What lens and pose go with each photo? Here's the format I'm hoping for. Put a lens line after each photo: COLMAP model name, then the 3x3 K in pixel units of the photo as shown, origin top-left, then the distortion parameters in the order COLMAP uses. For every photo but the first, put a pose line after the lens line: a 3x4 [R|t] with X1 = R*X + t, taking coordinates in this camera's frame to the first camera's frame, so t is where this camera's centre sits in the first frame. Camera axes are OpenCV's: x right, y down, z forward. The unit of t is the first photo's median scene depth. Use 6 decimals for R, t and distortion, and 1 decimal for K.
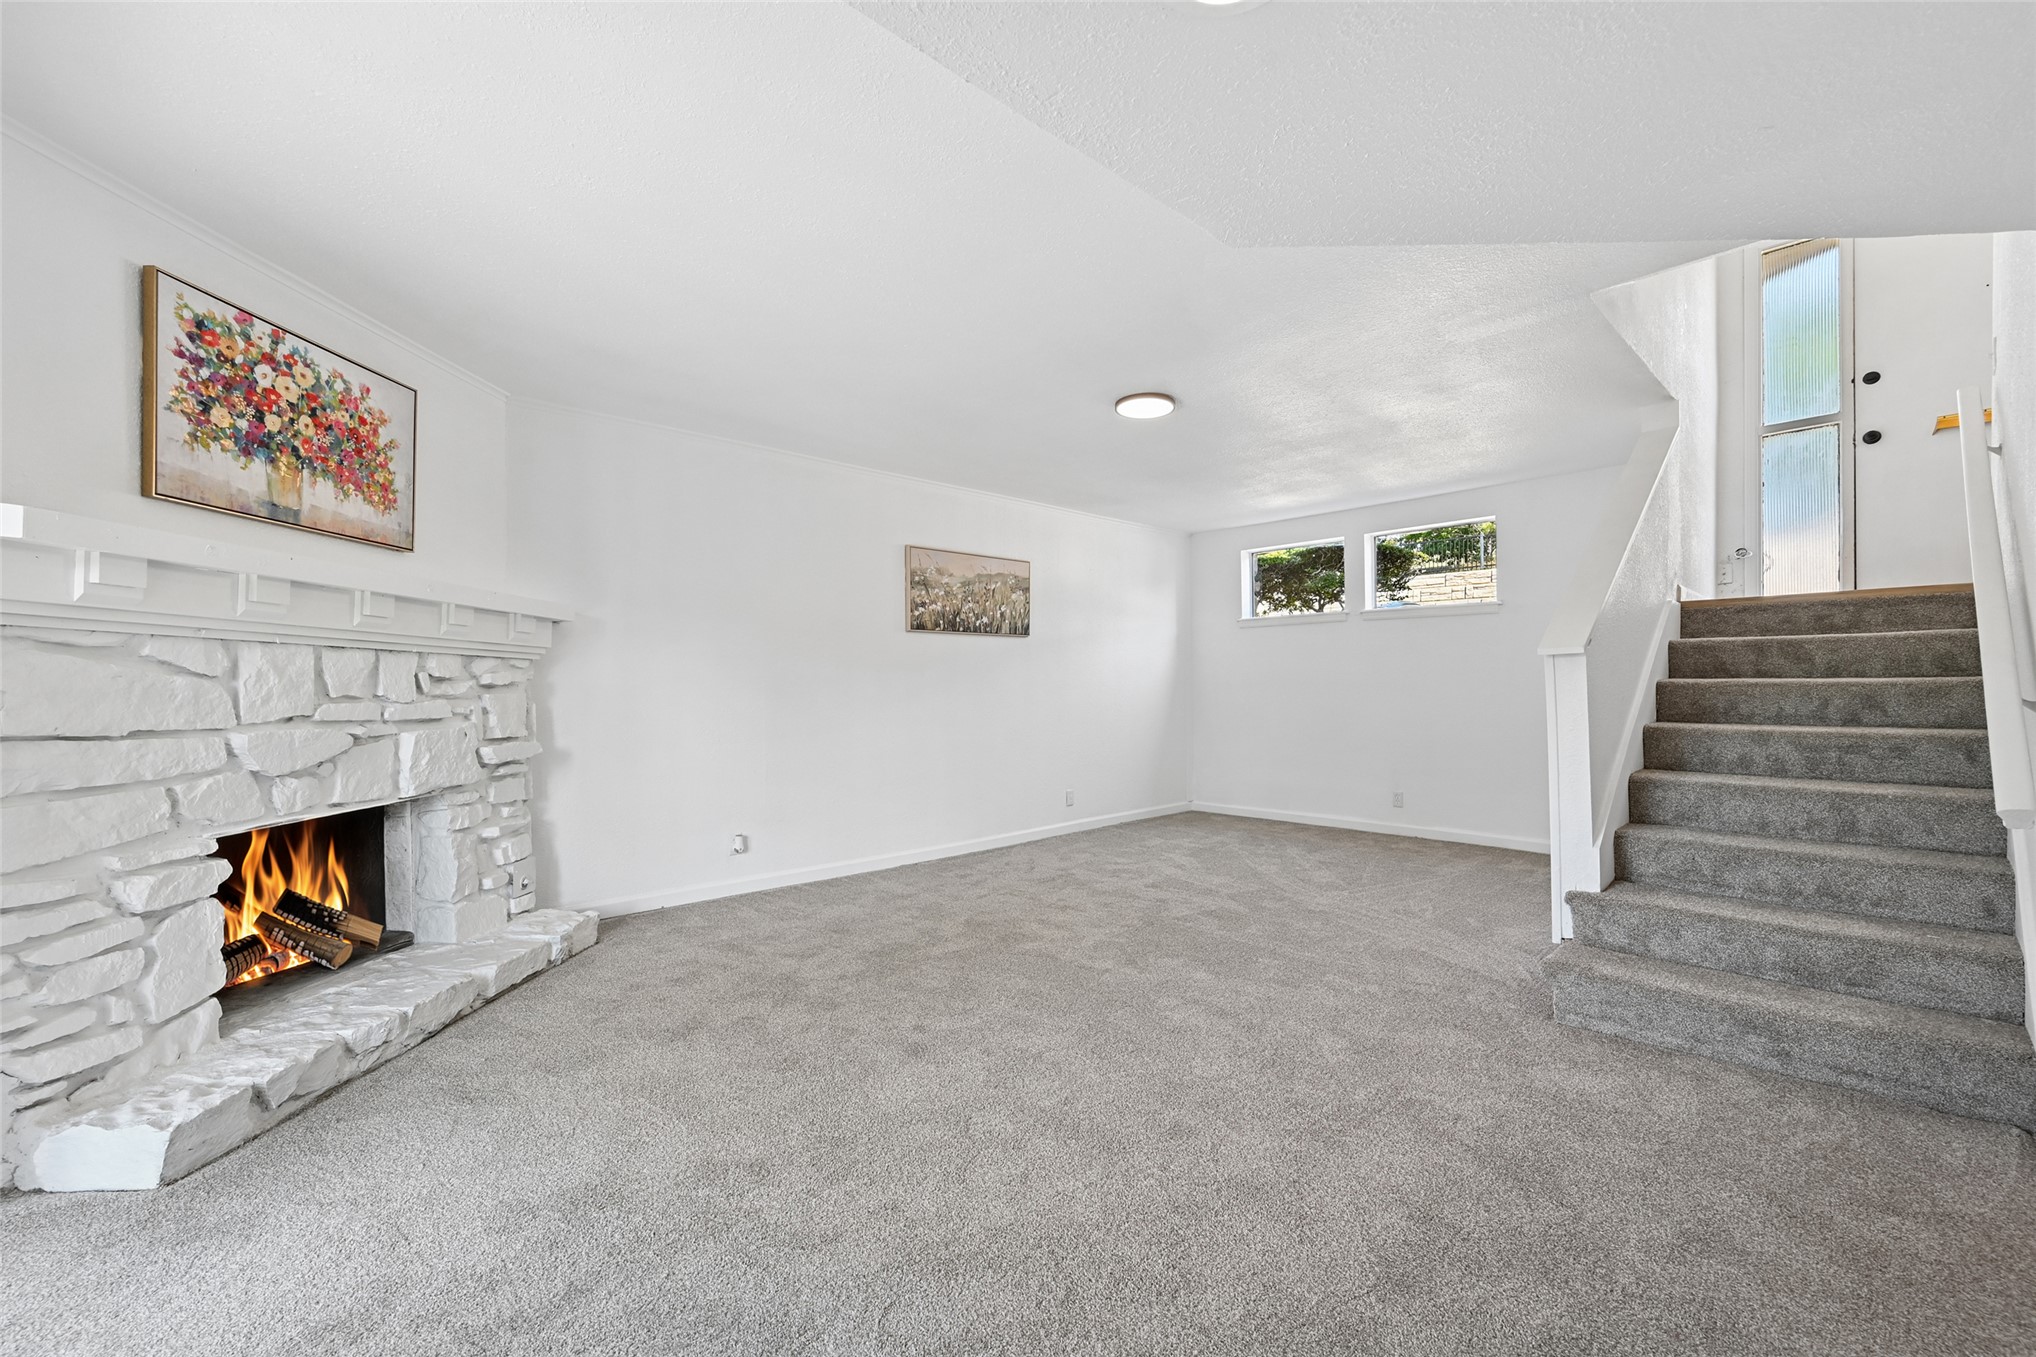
lens RADIAL K [[828.5, 0, 1028.5], [0, 828.5, 700.4], [0, 0, 1]] dist [0.002988, 0.000349]
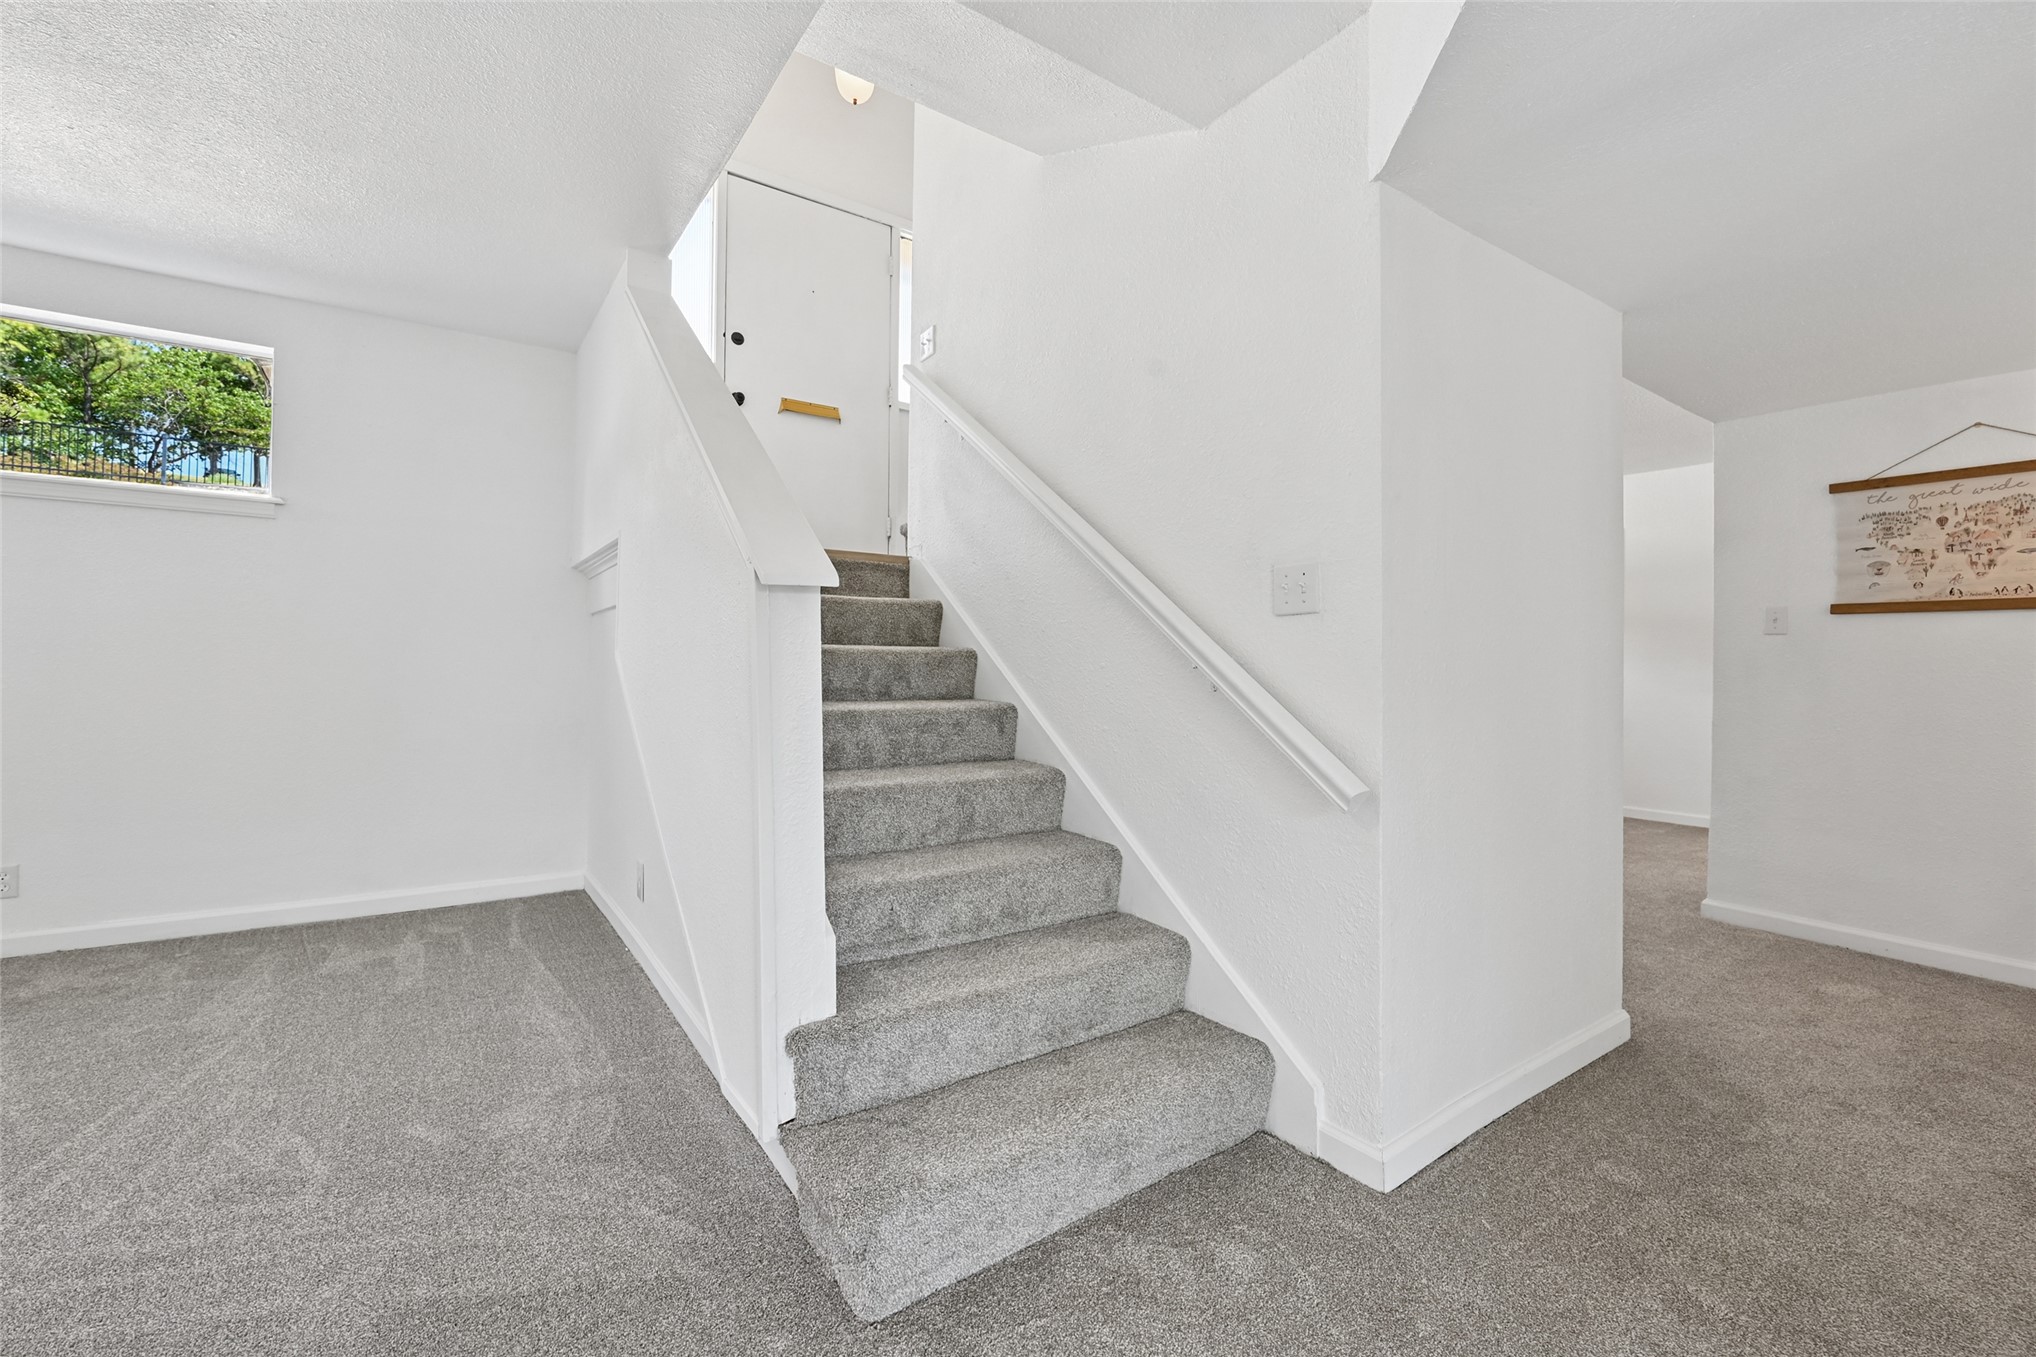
lens RADIAL K [[847.4, 0, 984.9], [0, 847.4, 657.6], [0, 0, 1]] dist [-0.015989, 0.000511]
pose [[0.161489, 0.019487, 0.986682, 0.137141], [0.001081, 0.999801, -0.019923, 0.004225], [-0.986874, 0.004284, 0.161435, 0.775202]]
